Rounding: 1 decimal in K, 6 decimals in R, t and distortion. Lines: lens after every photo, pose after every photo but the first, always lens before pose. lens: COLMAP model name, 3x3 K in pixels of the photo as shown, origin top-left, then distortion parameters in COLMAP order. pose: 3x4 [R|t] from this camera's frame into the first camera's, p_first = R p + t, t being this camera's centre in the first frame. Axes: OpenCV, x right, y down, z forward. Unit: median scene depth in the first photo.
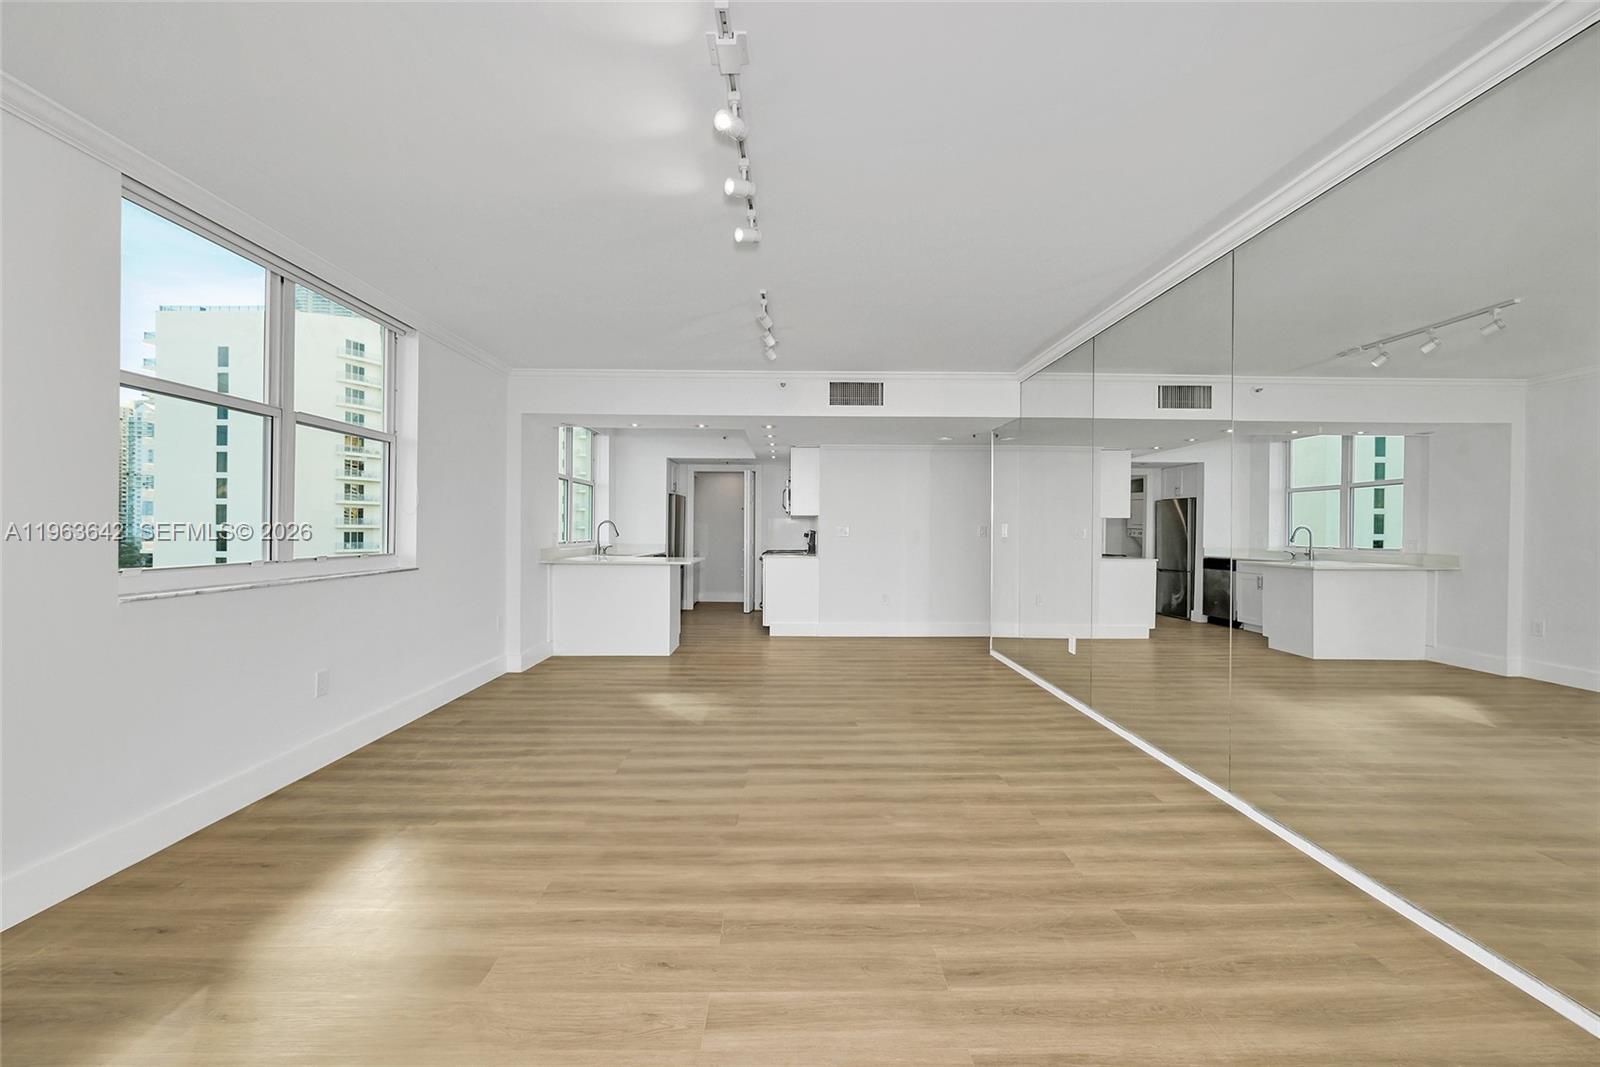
lens RADIAL K [[643.2, 0, 778.2], [0, 643.2, 530.8], [0, 0, 1]] dist [0.000488, 0.000199]
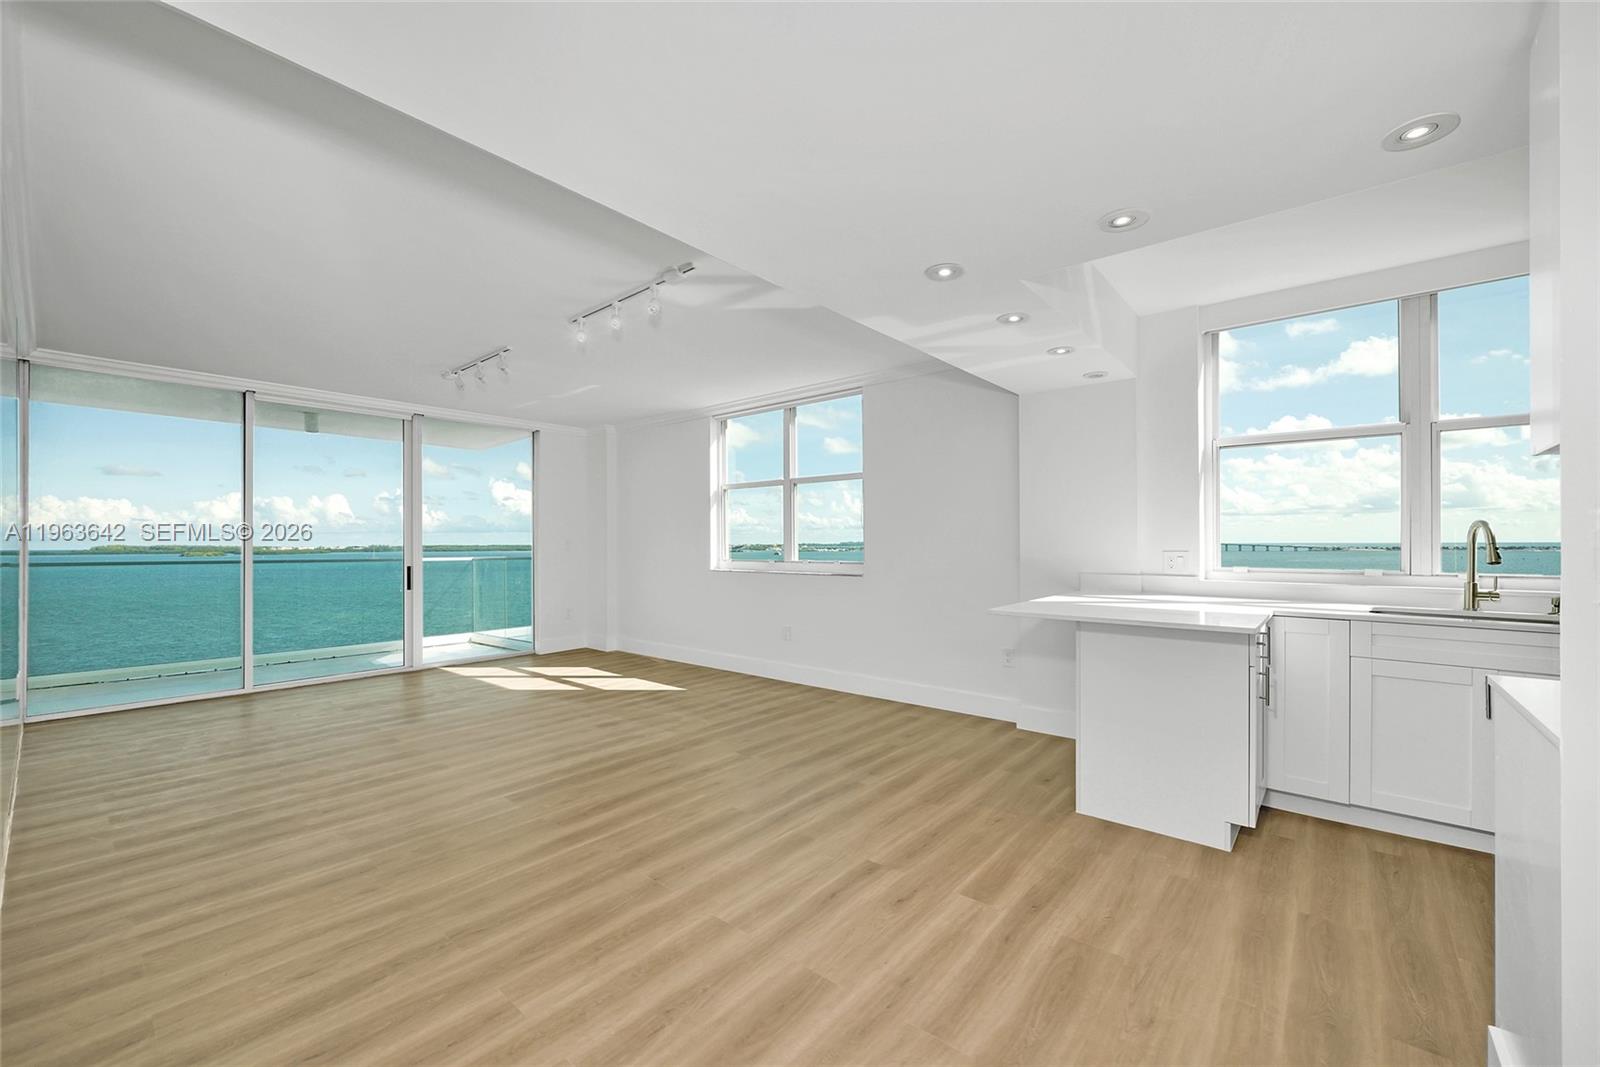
lens RADIAL K [[643.2, 0, 805.0], [0, 643.2, 543.1], [0, 0, 1]] dist [0.000488, 0.000199]
pose [[-0.628501, -0.007554, -0.777772, 0.465323], [-0.007981, 0.999963, -0.003263, 0.002660], [0.777768, 0.004157, -0.628538, 1.638225]]
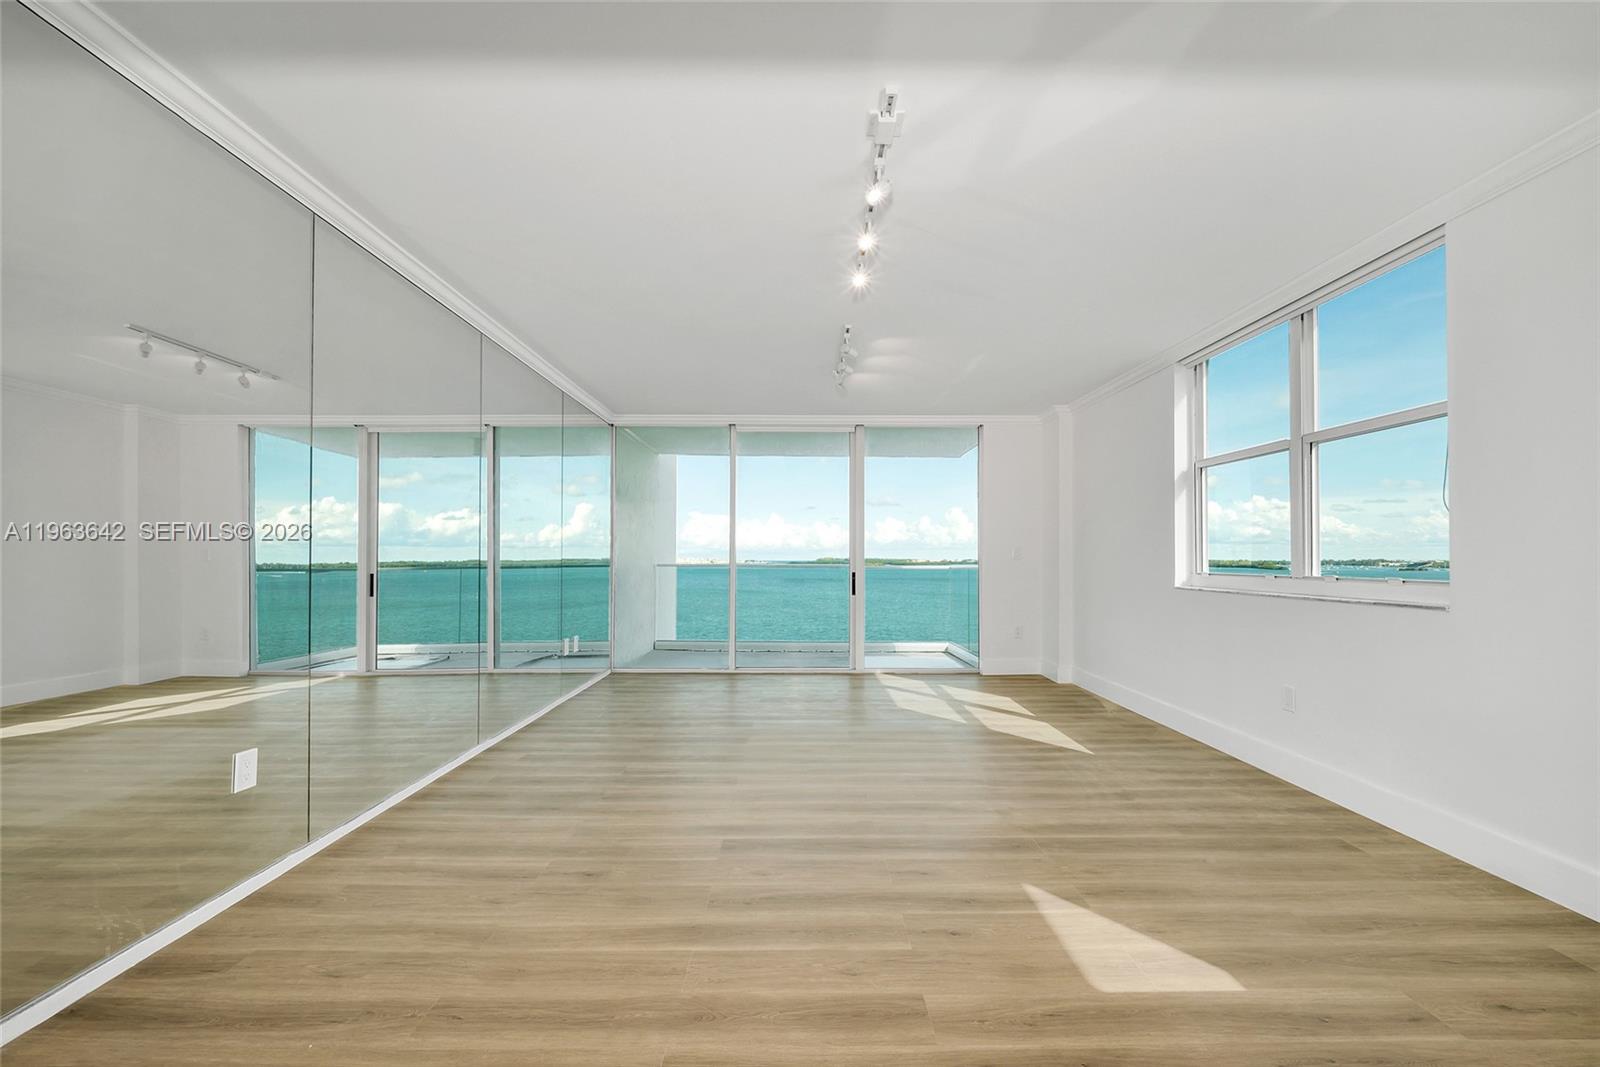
lens RADIAL K [[643.2, 0, 801.3], [0, 643.2, 548.9], [0, 0, 1]] dist [0.000488, 0.000199]
pose [[-0.999685, -0.010756, -0.022692, 0.061871], [-0.010590, 0.999916, -0.007458, 0.014263], [0.022770, -0.007215, -0.999715, 1.541311]]
